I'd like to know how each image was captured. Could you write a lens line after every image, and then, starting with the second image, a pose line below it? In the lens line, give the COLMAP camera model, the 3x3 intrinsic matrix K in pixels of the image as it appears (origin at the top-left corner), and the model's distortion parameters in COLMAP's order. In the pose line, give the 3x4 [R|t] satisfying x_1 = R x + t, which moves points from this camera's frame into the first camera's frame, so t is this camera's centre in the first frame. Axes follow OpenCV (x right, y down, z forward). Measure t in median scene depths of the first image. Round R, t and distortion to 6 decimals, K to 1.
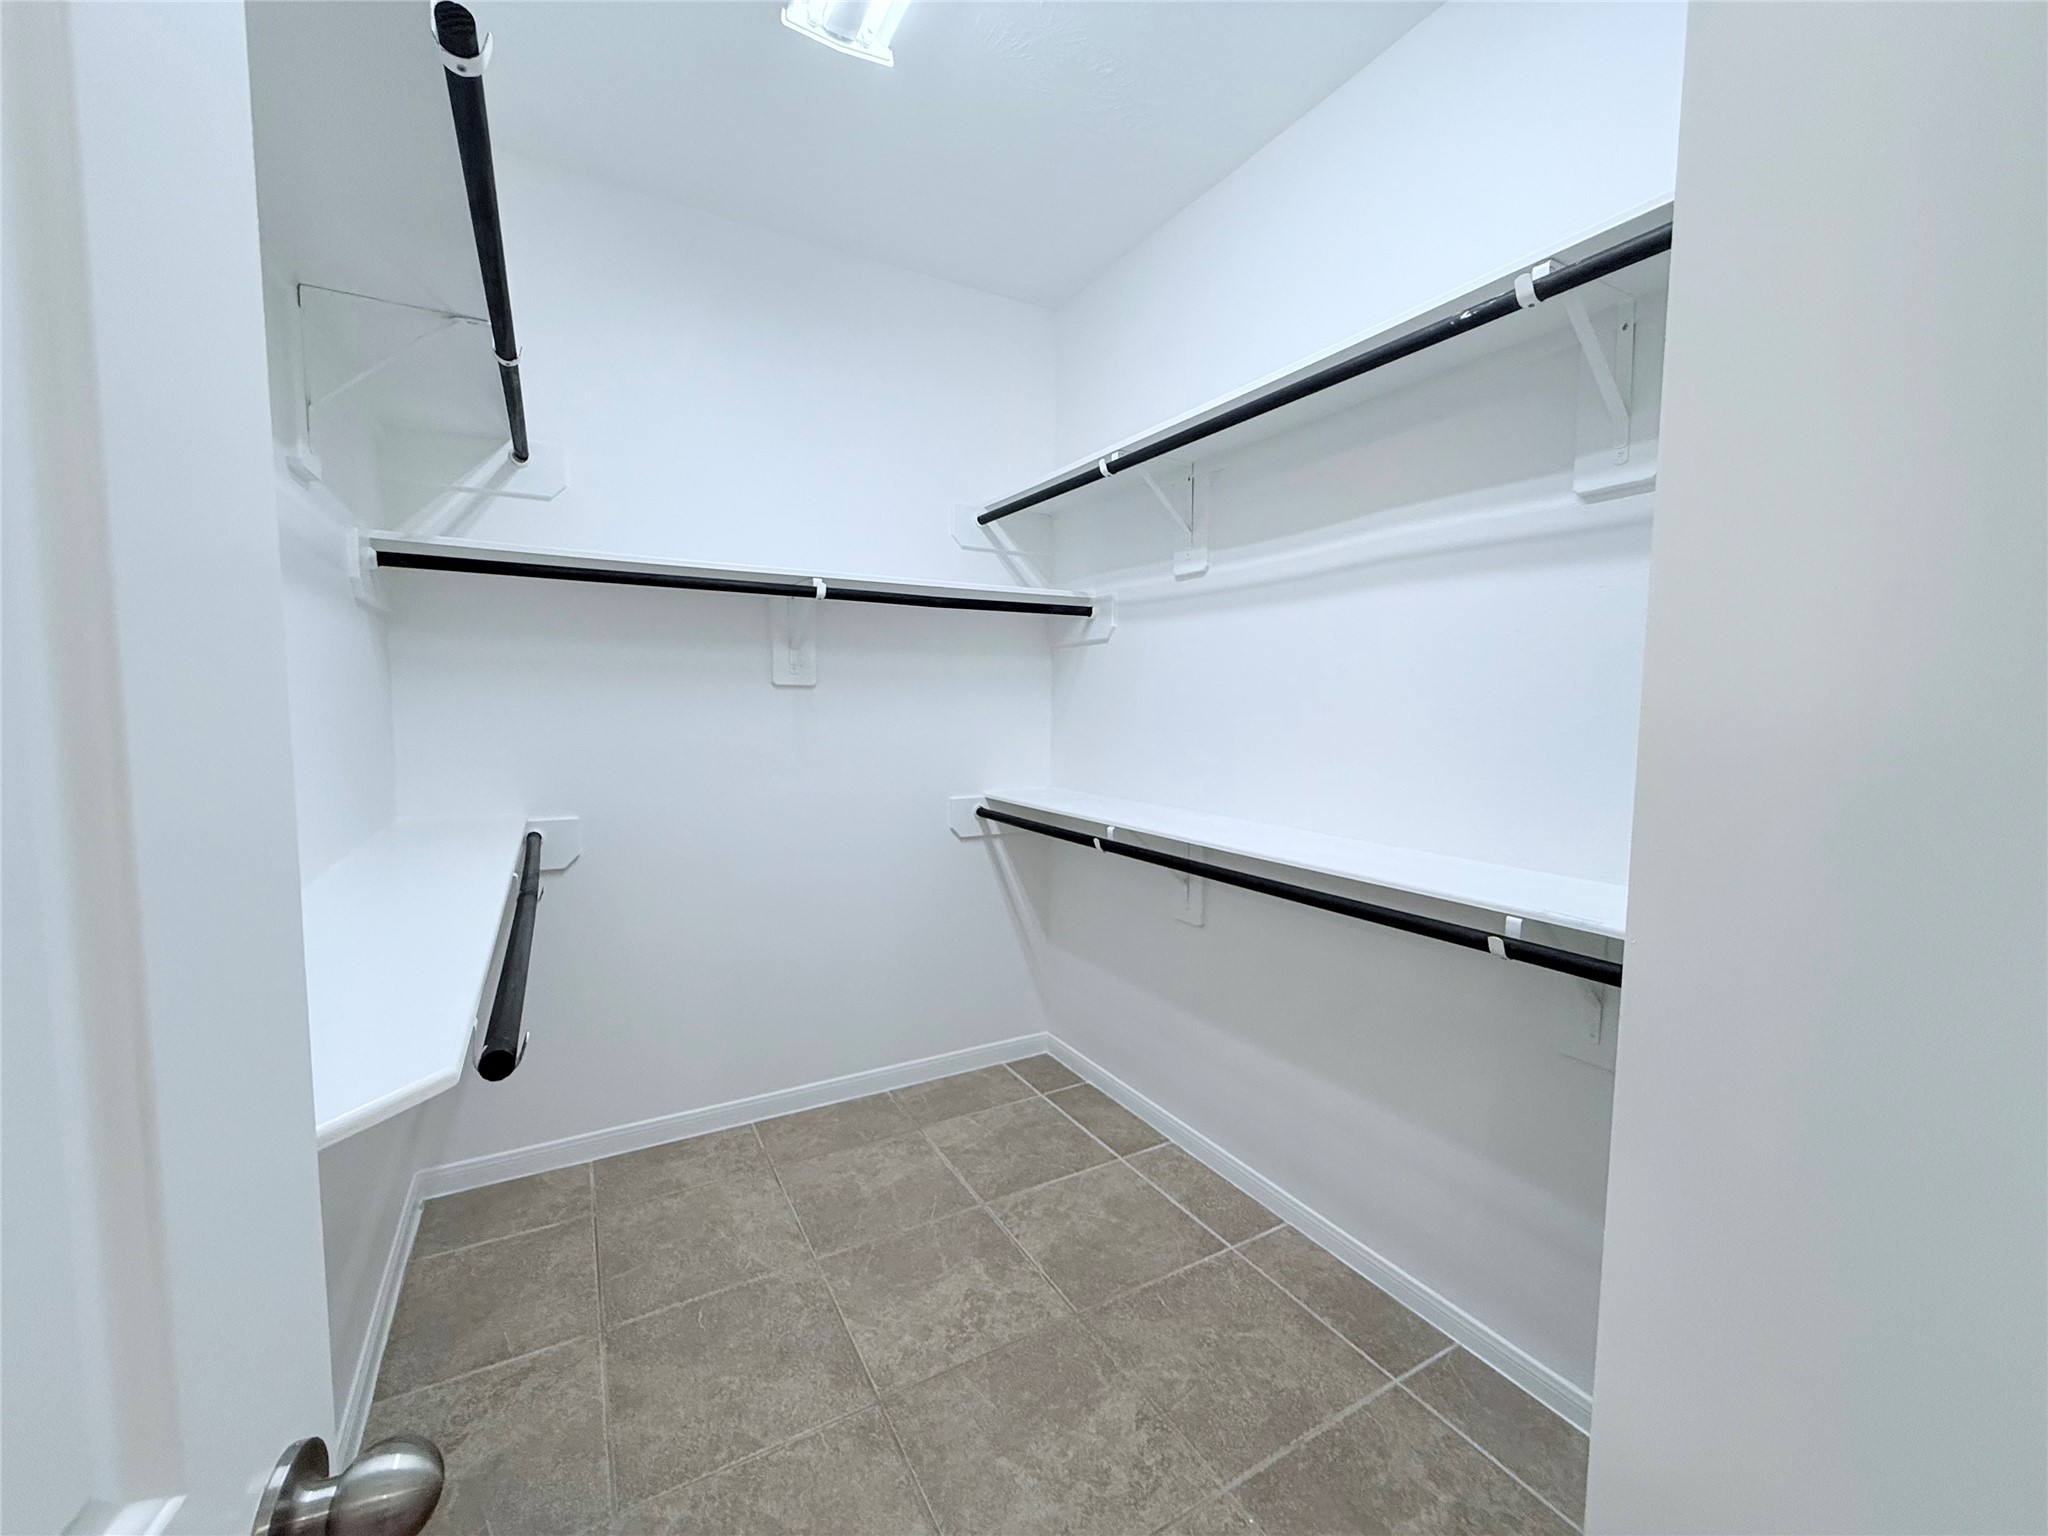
lens RADIAL K [[808.6, 0, 1026.4], [0, 808.6, 763.5], [0, 0, 1]] dist [0.001705, 0.000039]
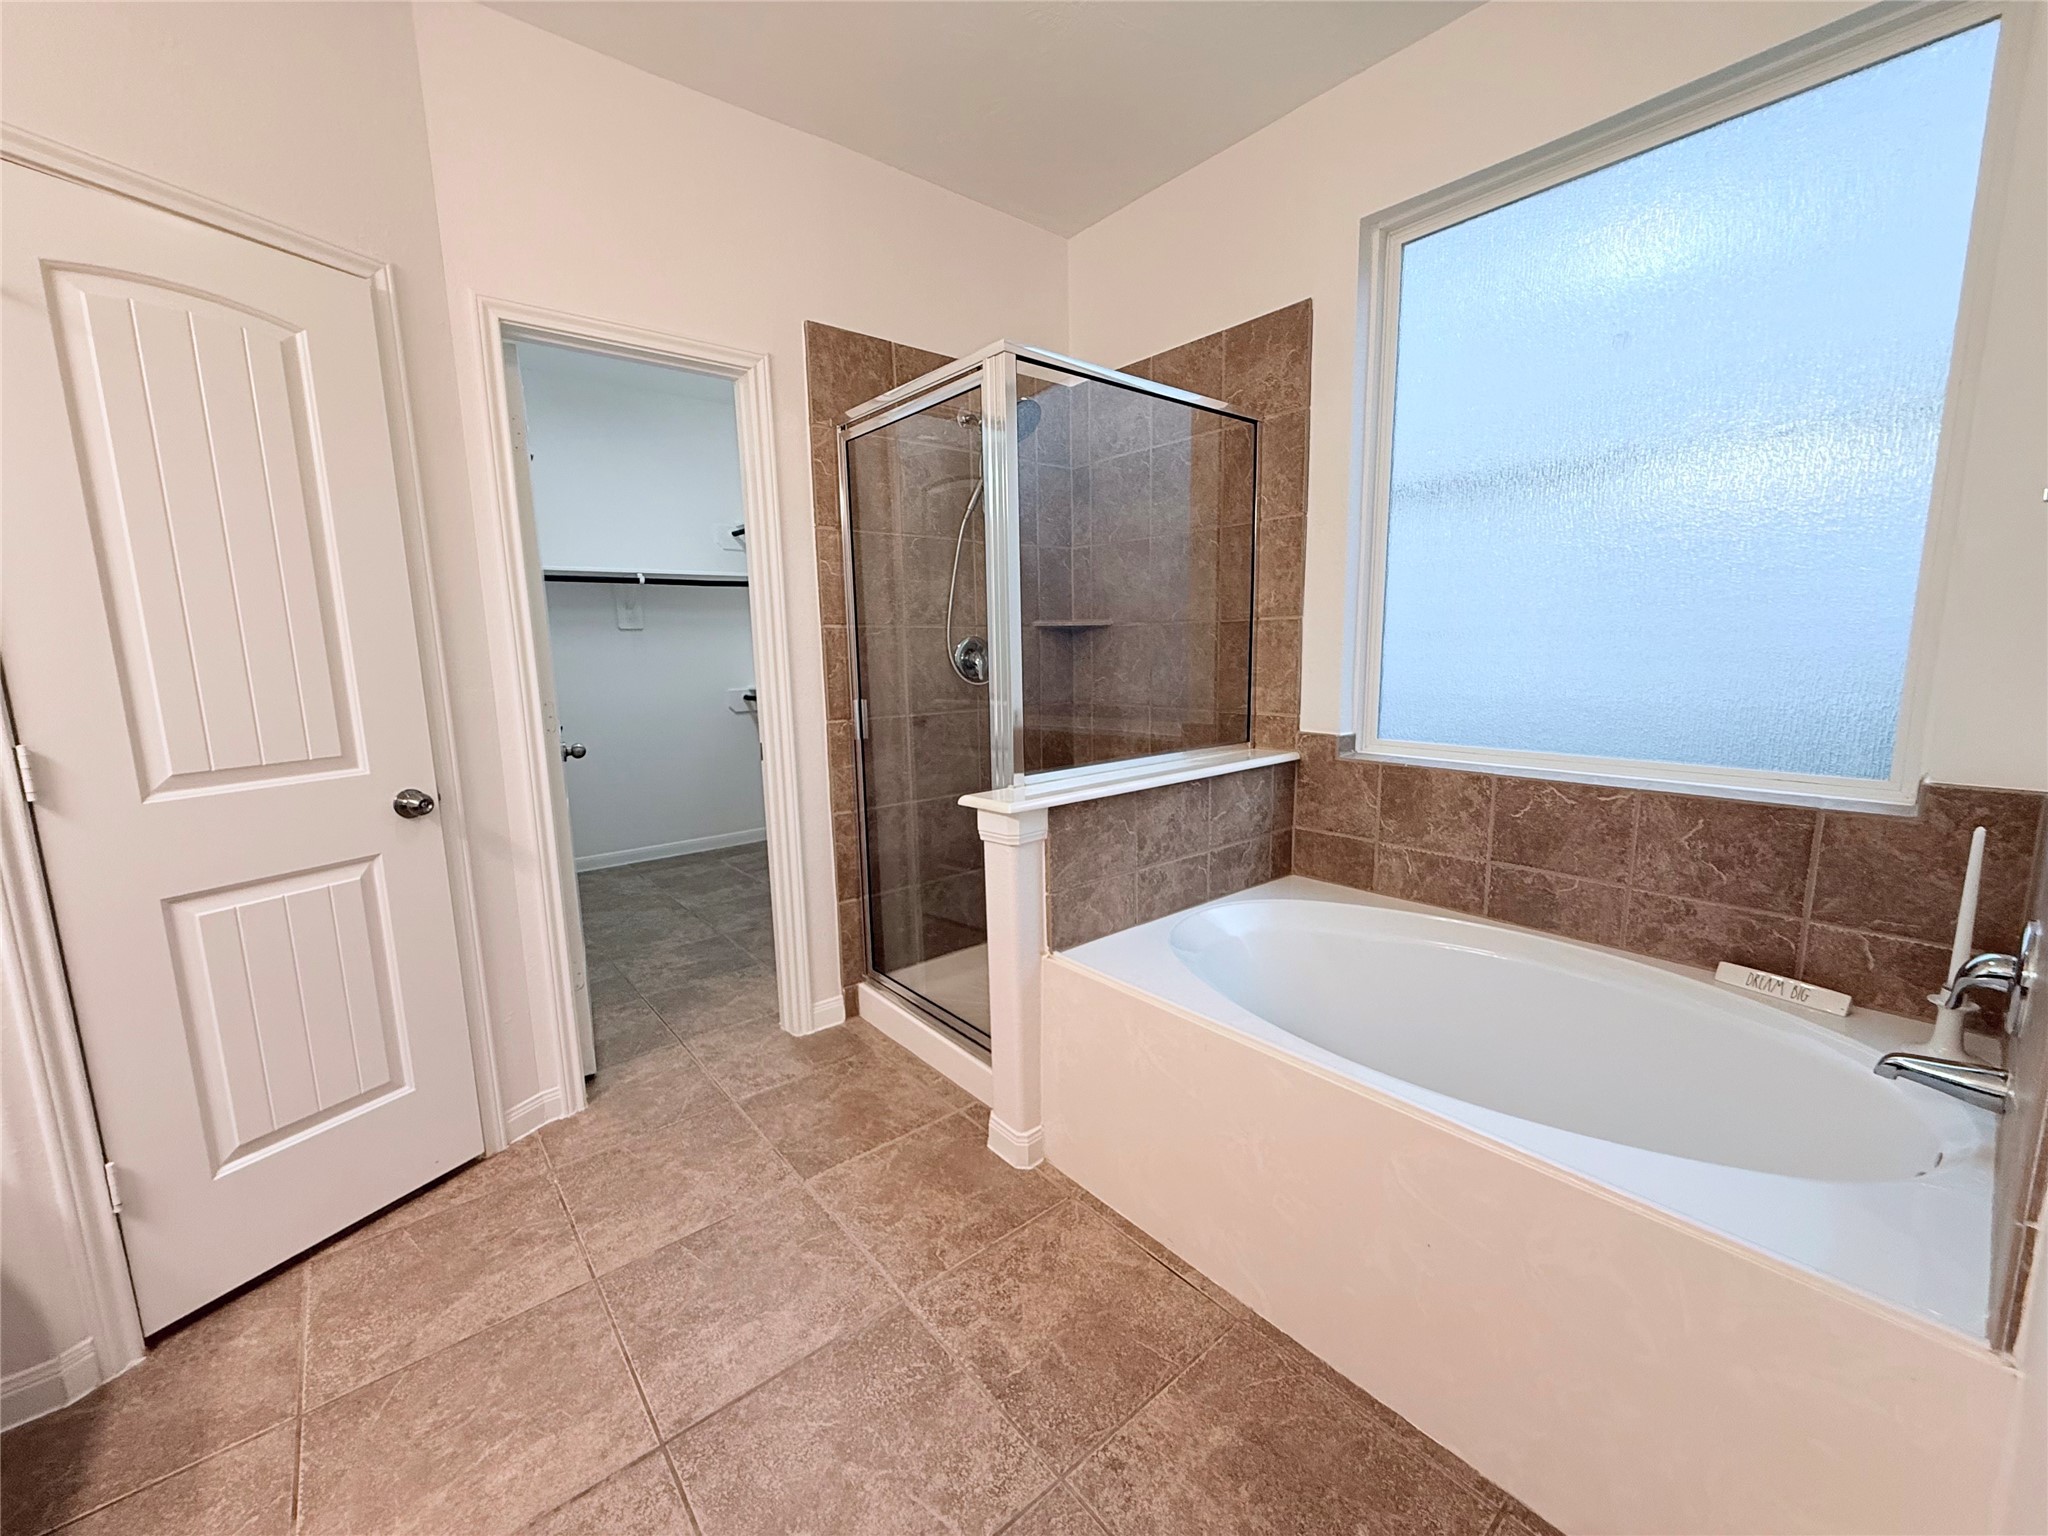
lens RADIAL K [[808.6, 0, 1021.7], [0, 808.6, 769.2], [0, 0, 1]] dist [0.001705, 0.000039]
pose [[0.985270, -0.050952, 0.163241, 0.306099], [0.036323, 0.995154, 0.091376, 0.095504], [-0.167106, -0.084100, 0.982346, -1.105668]]
